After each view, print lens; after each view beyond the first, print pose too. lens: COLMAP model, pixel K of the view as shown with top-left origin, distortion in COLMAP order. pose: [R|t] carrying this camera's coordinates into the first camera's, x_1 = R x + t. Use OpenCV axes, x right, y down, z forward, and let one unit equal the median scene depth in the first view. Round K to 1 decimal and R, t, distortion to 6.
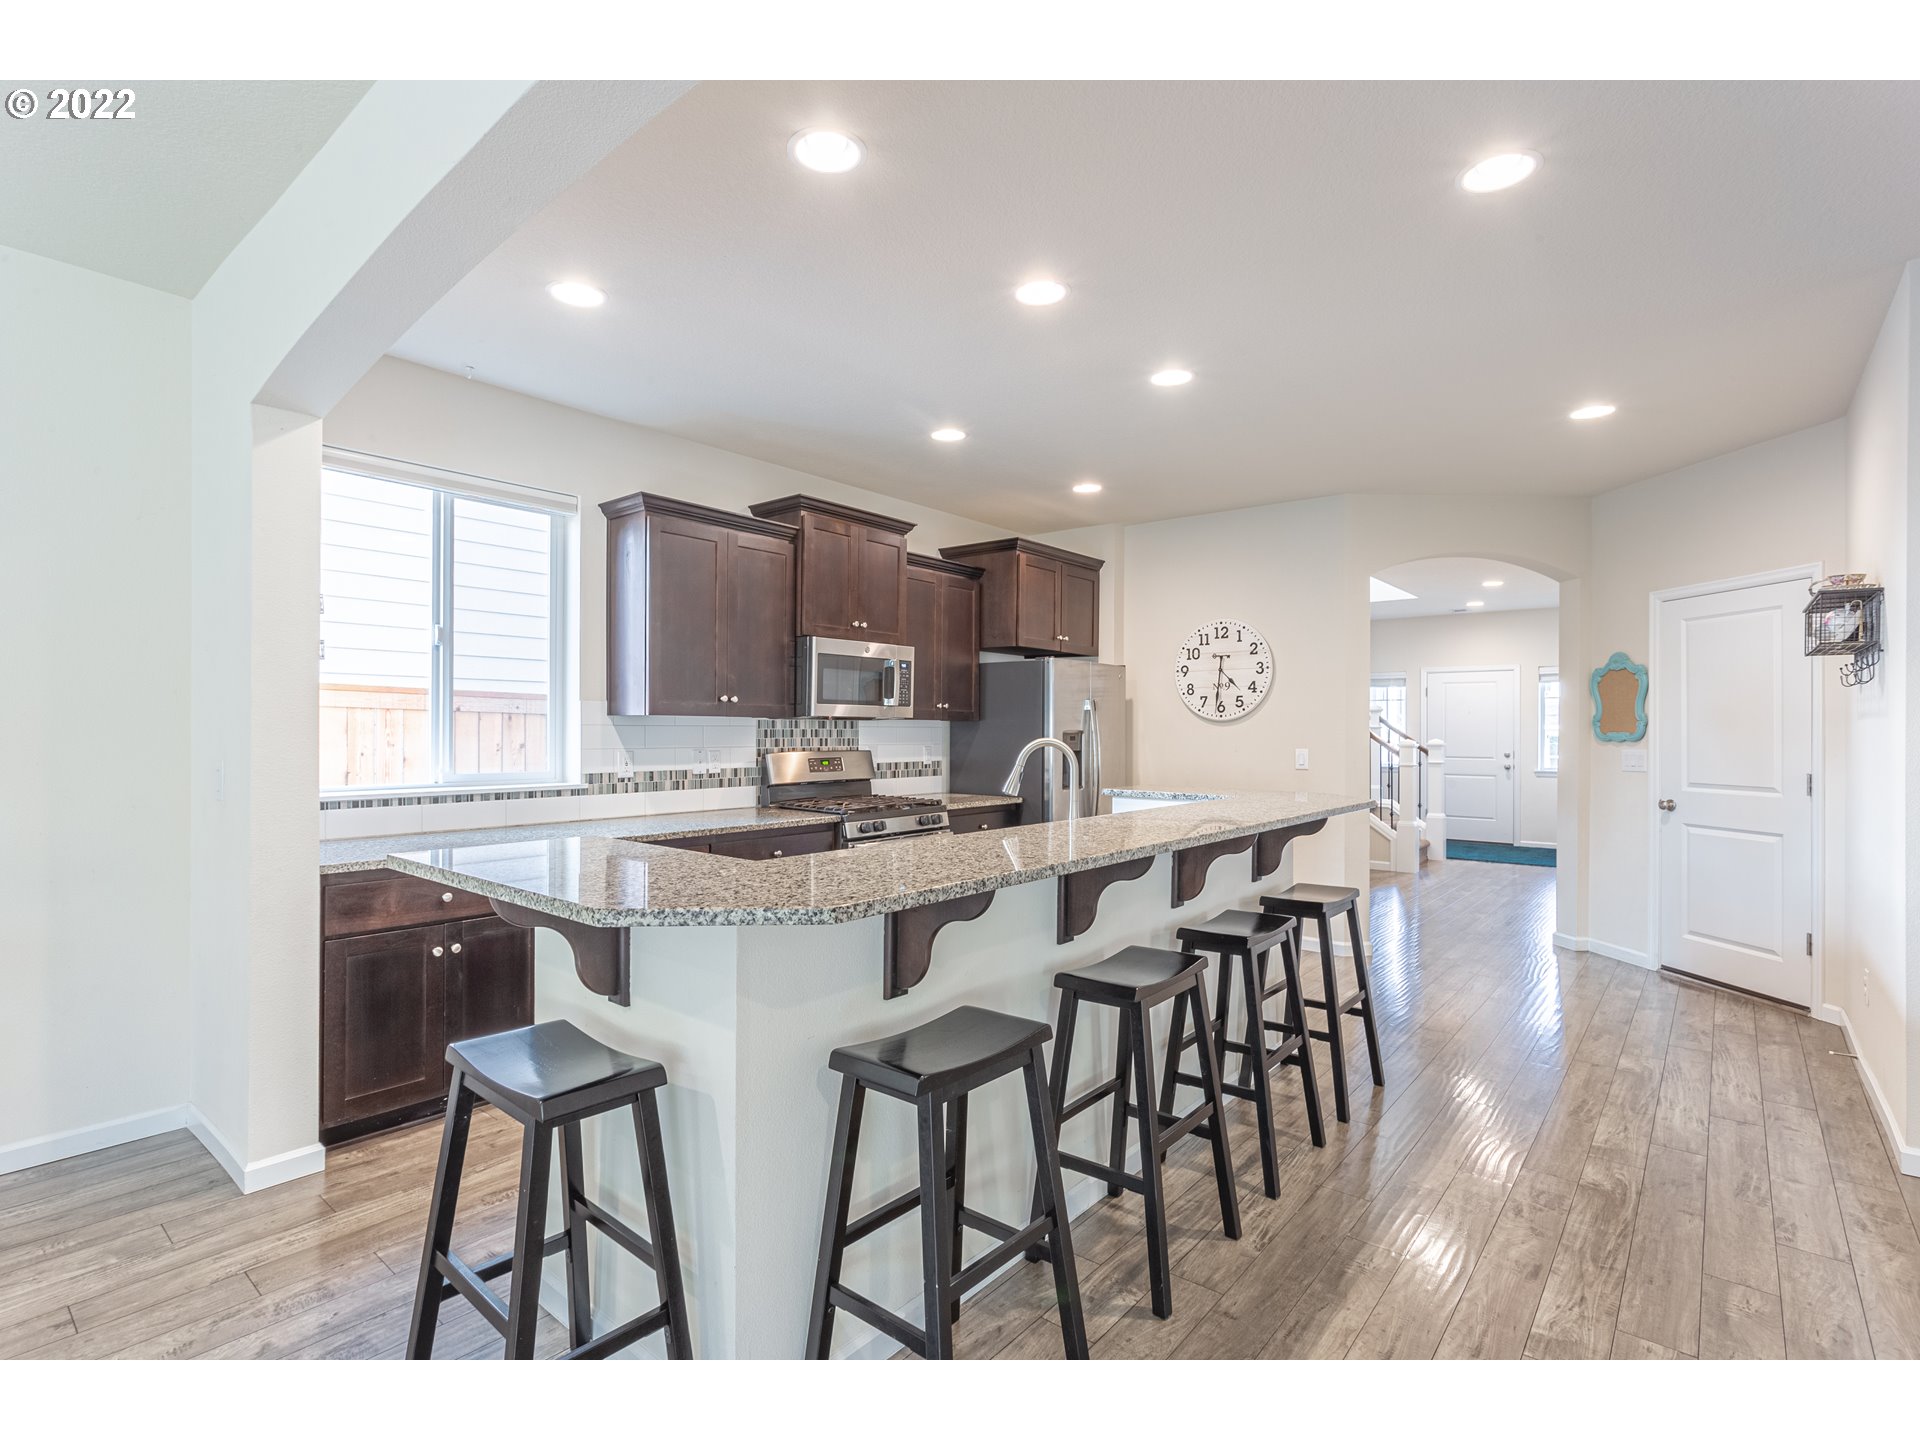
lens RADIAL K [[928.2, 0, 950.6], [0, 928.2, 727.7], [0, 0, 1]] dist [-0.001702, -0.000053]
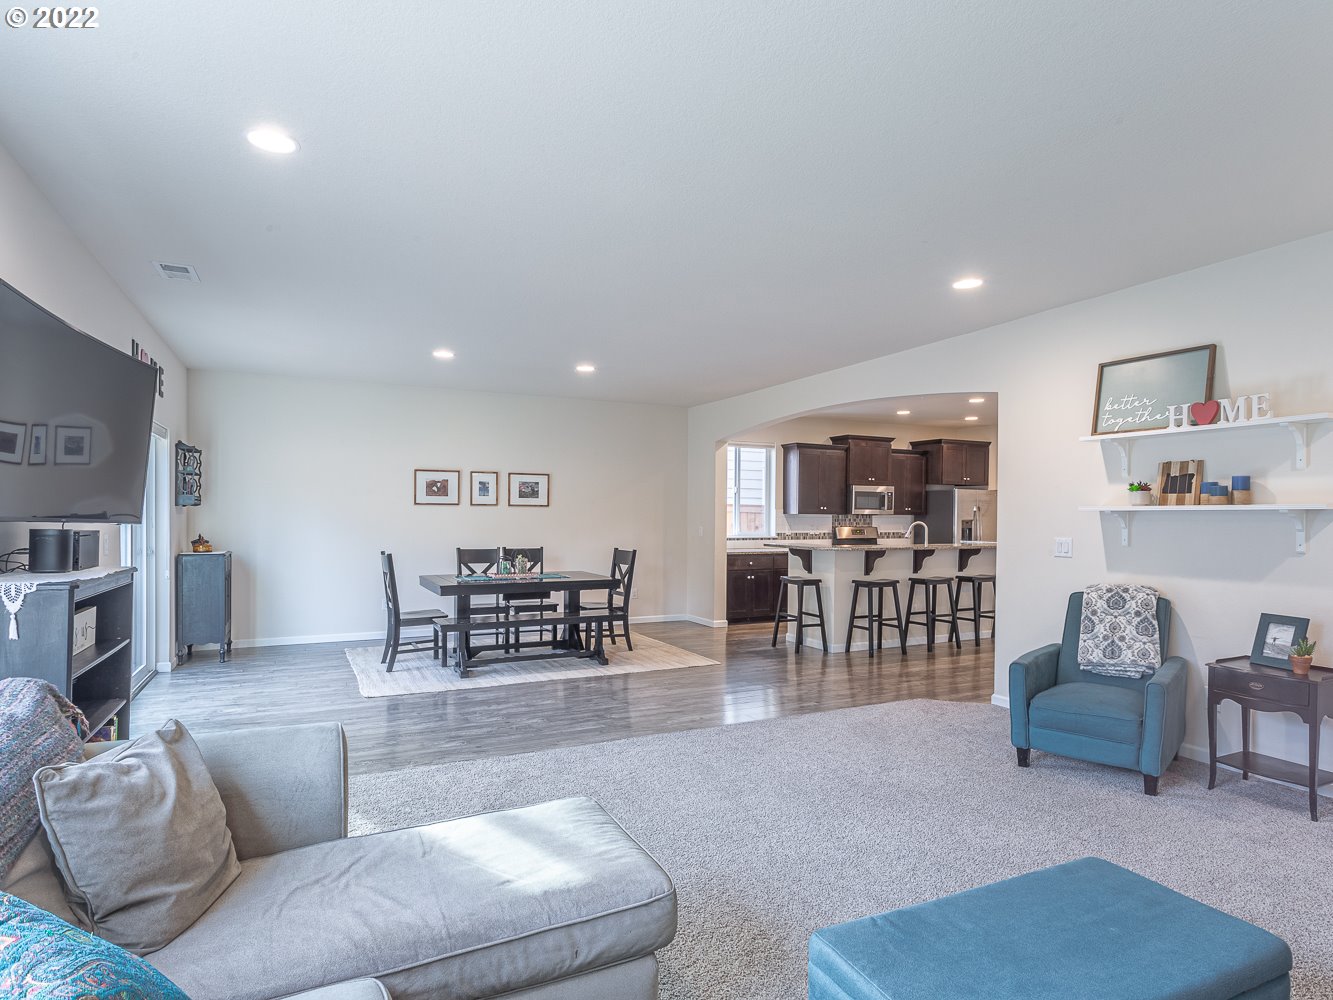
lens RADIAL K [[717.6, 0, 657.7], [0, 717.6, 526.9], [0, 0, 1]] dist [-0.000508, 0.000002]
pose [[0.911125, 0.006027, -0.412086, 0.192263], [-0.000983, 0.999922, 0.012451, 0.000097], [0.412129, -0.010940, 0.911060, -1.128396]]
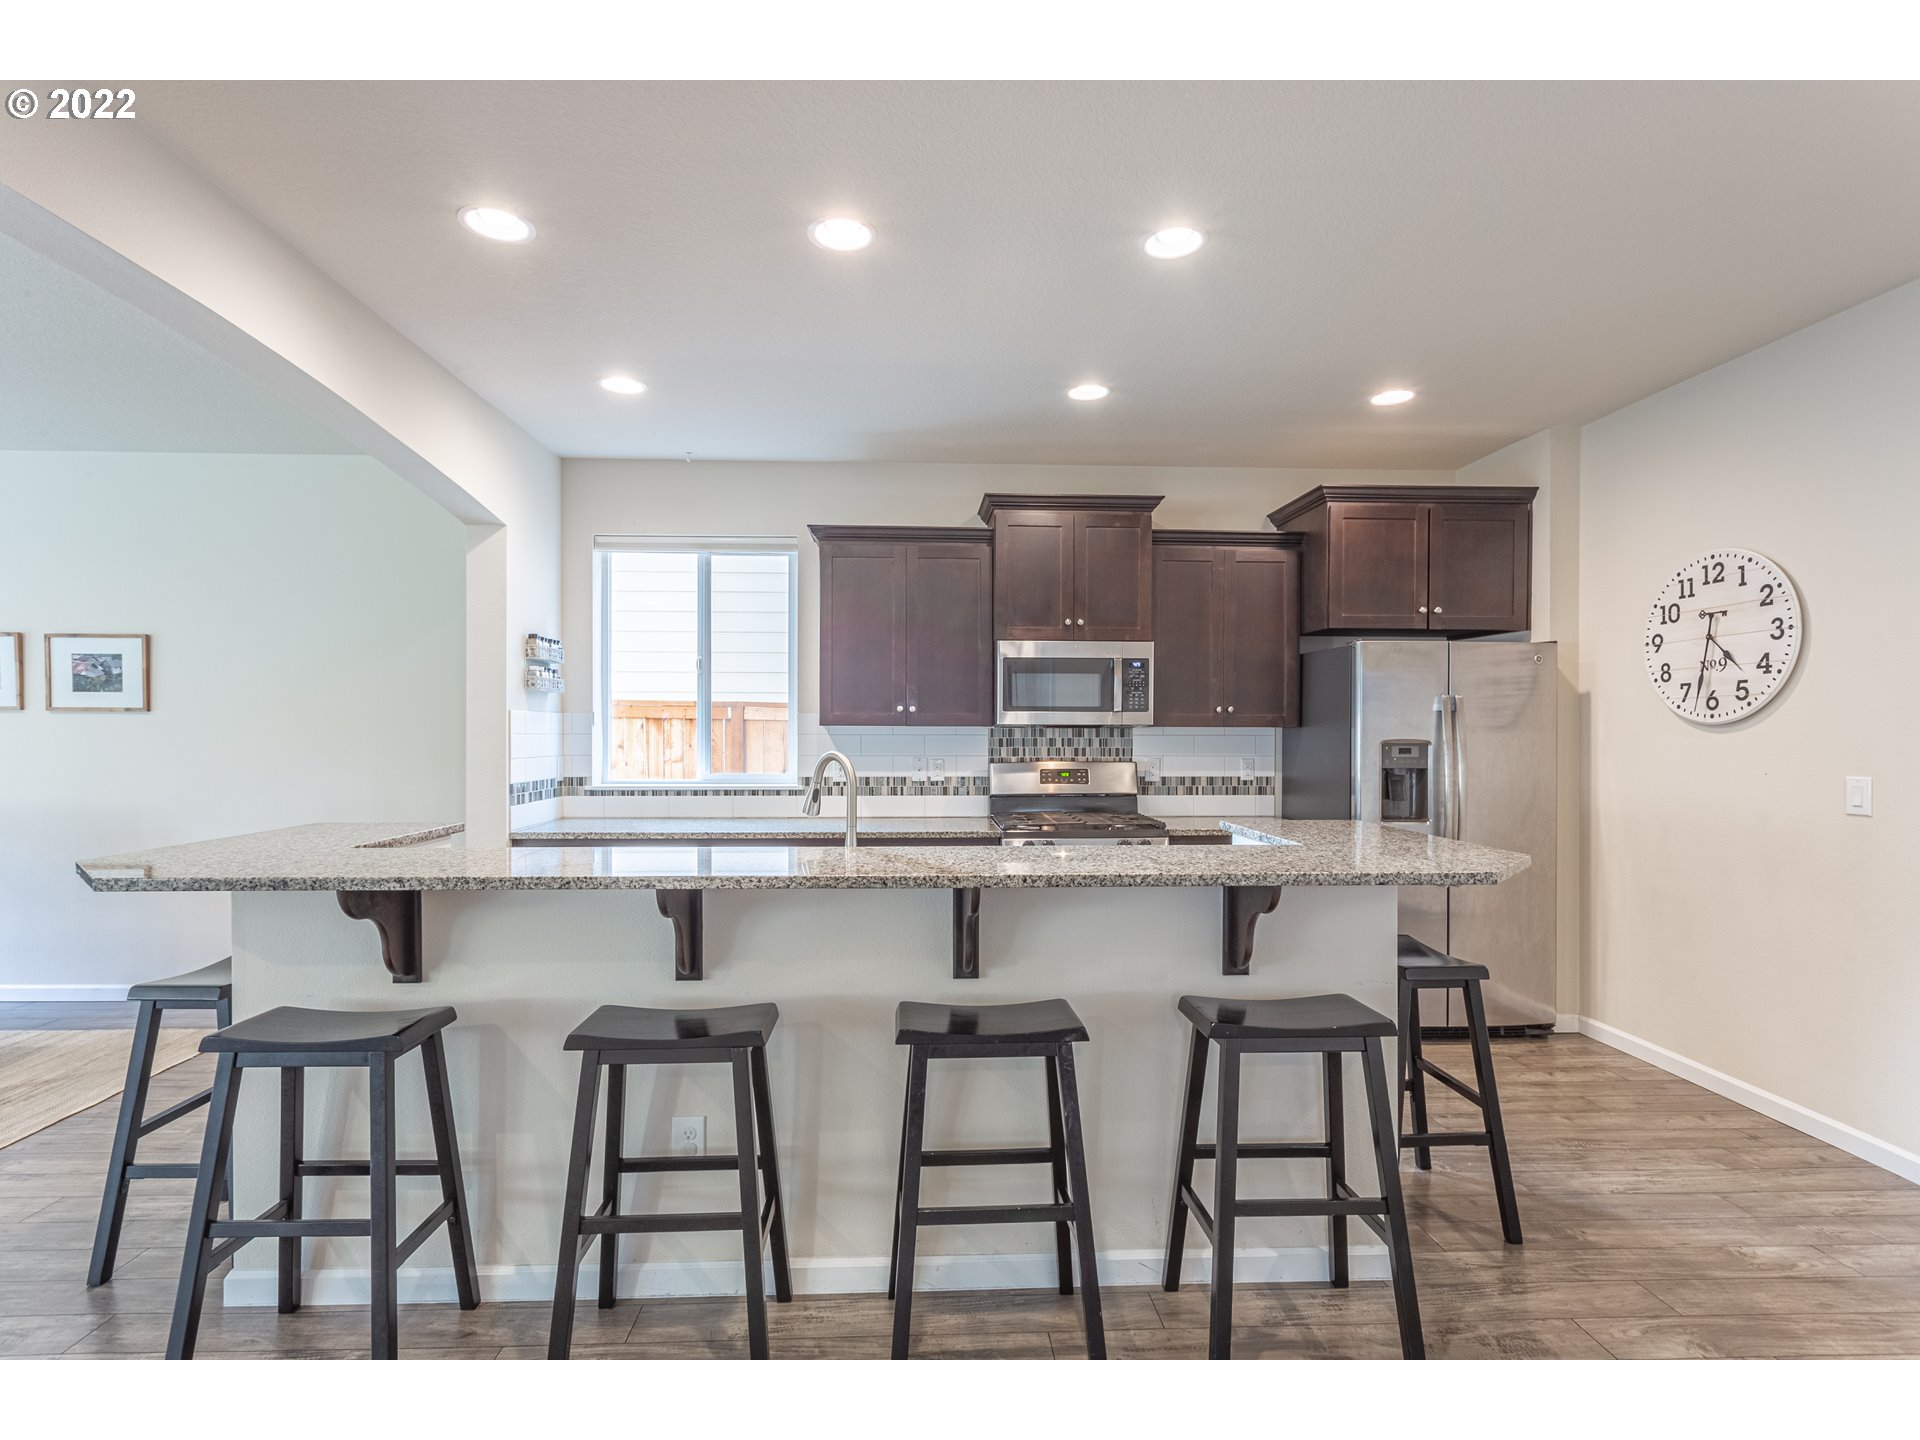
lens RADIAL K [[928.2, 0, 949.5], [0, 928.2, 740.4], [0, 0, 1]] dist [-0.001702, -0.000053]
pose [[0.674437, 0.002744, -0.738327, 0.488464], [0.001485, 0.999986, 0.005073, -0.000931], [0.738331, -0.004518, 0.674424, 0.304465]]
